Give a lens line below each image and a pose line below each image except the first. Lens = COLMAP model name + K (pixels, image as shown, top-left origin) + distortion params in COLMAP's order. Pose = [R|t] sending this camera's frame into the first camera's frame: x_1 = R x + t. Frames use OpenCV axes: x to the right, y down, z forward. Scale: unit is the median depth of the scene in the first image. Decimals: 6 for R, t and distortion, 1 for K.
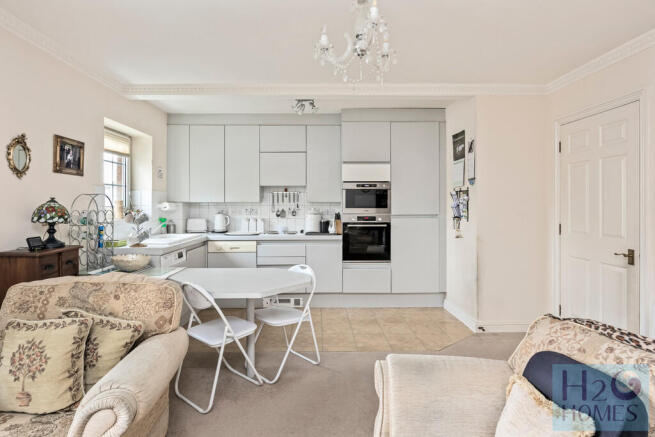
lens RADIAL K [[353.6, 0, 327.9], [0, 353.6, 205.5], [0, 0, 1]] dist [-0.003441, 0.000059]
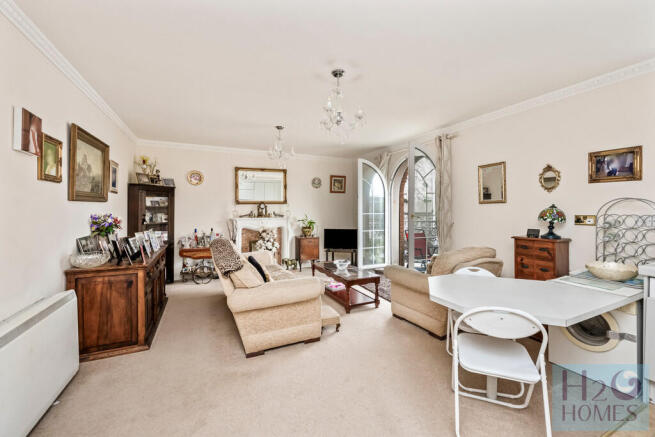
lens RADIAL K [[263.1, 0, 325.4], [0, 263.1, 211.7], [0, 0, 1]] dist [-0.014152, -0.000824]
pose [[-0.909717, 0.005424, -0.415194, 0.267331], [0.004936, 0.999985, 0.002248, 0.000398], [0.415200, -0.000004, -0.909730, 0.838238]]
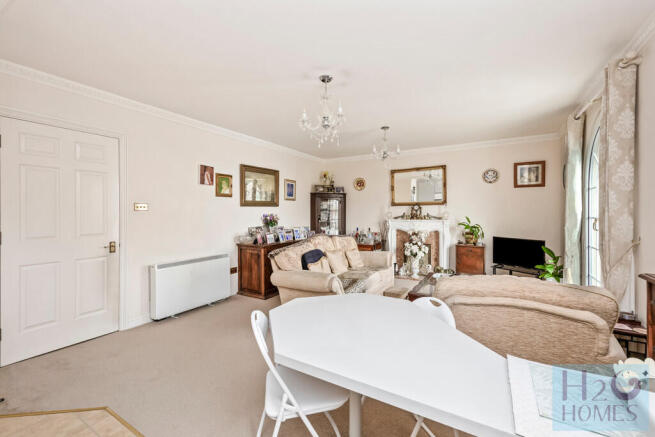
lens RADIAL K [[279.8, 0, 326.5], [0, 279.8, 214.1], [0, 0, 1]] dist [0.003623, 0.000055]
pose [[-0.851306, 0.000242, 0.524670, -0.899947], [-0.000460, 0.999999, -0.001208, 0.014526], [-0.524670, -0.001270, -0.851305, 0.899951]]
